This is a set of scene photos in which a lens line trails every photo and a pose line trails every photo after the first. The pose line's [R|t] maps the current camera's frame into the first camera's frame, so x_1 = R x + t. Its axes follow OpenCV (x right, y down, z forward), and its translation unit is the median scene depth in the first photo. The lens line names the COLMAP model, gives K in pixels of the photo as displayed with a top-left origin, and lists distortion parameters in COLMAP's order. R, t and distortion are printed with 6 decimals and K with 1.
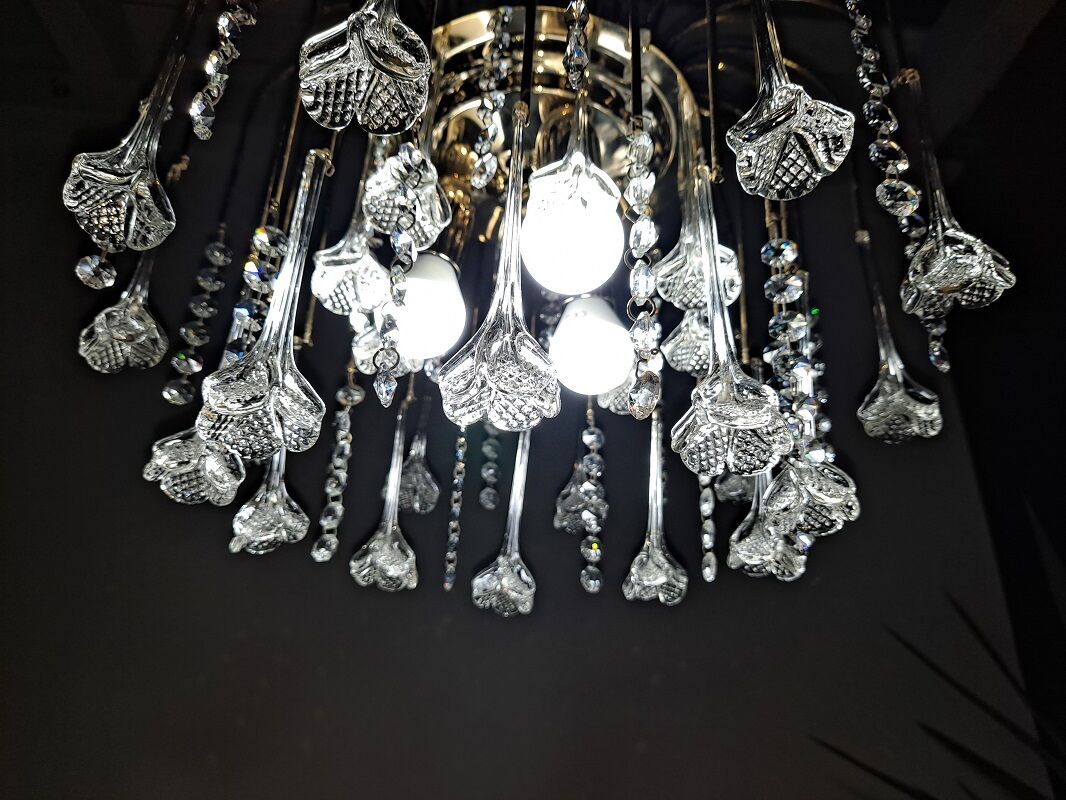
lens RADIAL K [[767.9, 0, 533.0], [0, 767.9, 400.0], [0, 0, 1]] dist [-0.023246, 0.003227]
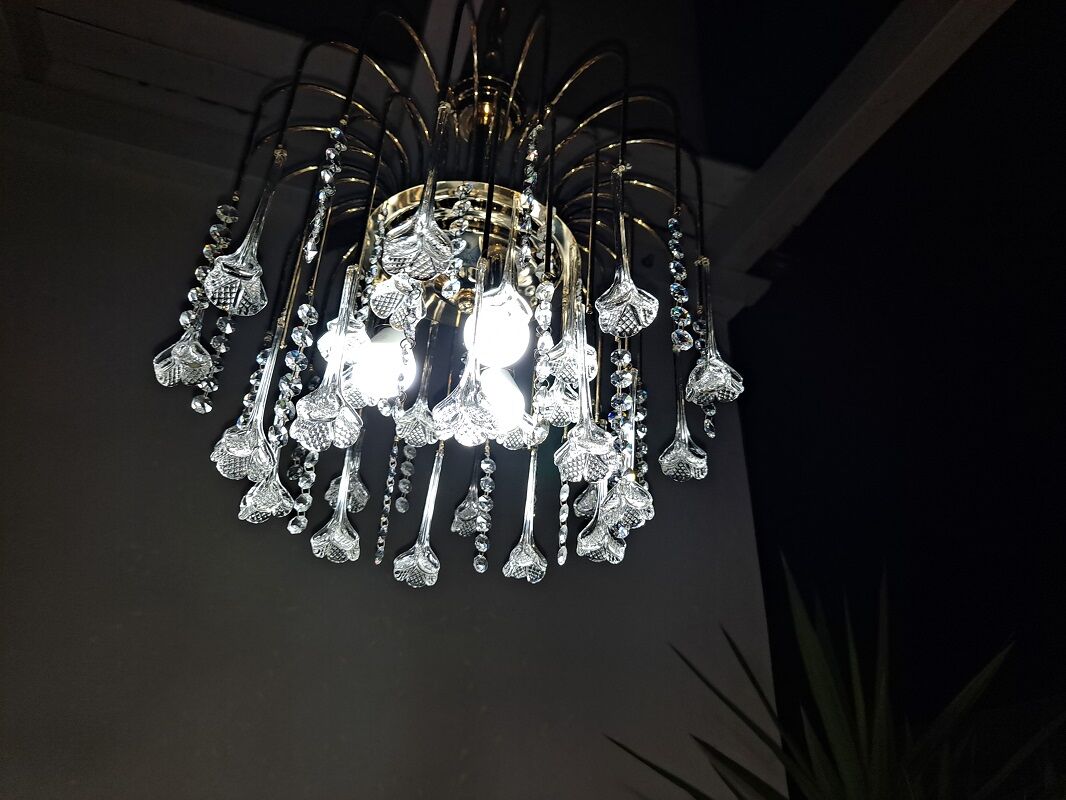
lens RADIAL K [[767.9, 0, 533.0], [0, 767.9, 400.0], [0, 0, 1]] dist [-0.023246, 0.003227]
pose [[0.978708, 0.099994, 0.179251, -0.132711], [-0.087436, 0.993216, -0.076663, 0.038057], [-0.185701, 0.059358, 0.980812, -0.505793]]
